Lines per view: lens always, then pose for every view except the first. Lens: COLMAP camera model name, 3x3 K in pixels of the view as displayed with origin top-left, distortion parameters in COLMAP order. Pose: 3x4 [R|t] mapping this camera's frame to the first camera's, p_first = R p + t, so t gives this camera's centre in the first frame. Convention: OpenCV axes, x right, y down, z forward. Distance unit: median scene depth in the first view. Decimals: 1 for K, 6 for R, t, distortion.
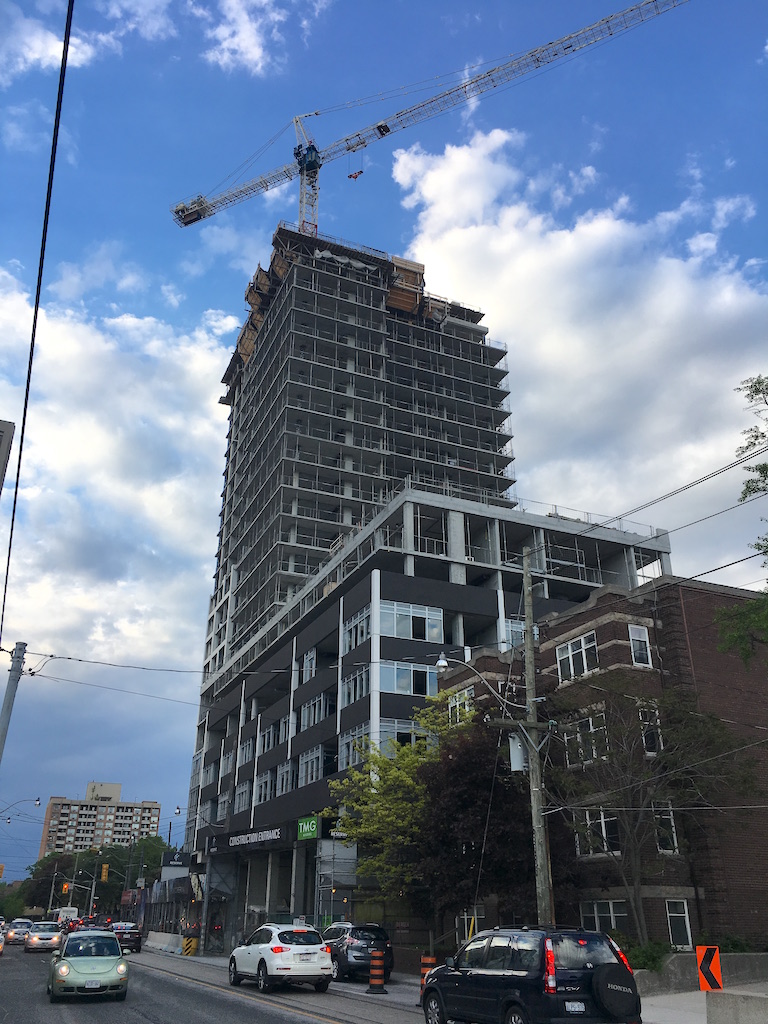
lens RADIAL K [[856.3, 0, 384.0], [0, 856.3, 512.0], [0, 0, 1]] dist [0.074029, -0.002704]
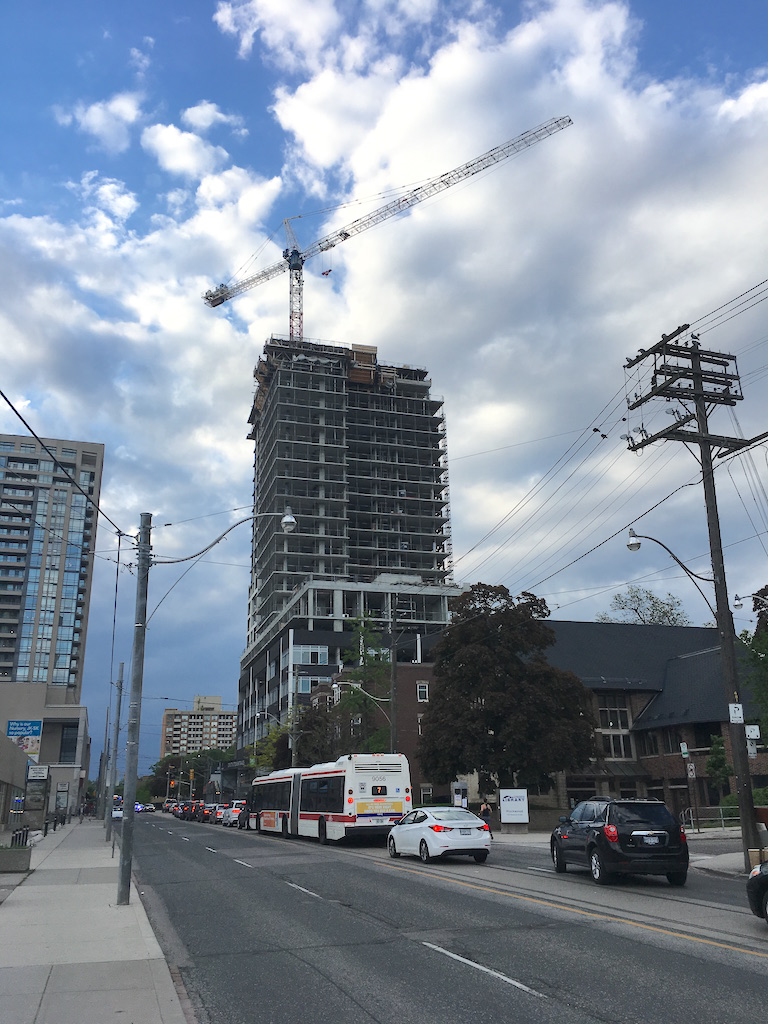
lens RADIAL K [[856.3, 0, 384.0], [0, 856.3, 512.0], [0, 0, 1]] dist [0.074029, -0.002704]
pose [[0.992992, -0.057946, -0.102999, 0.193861], [0.069372, 0.991390, 0.111058, -0.185852], [0.095677, -0.117425, 0.988462, -0.409027]]
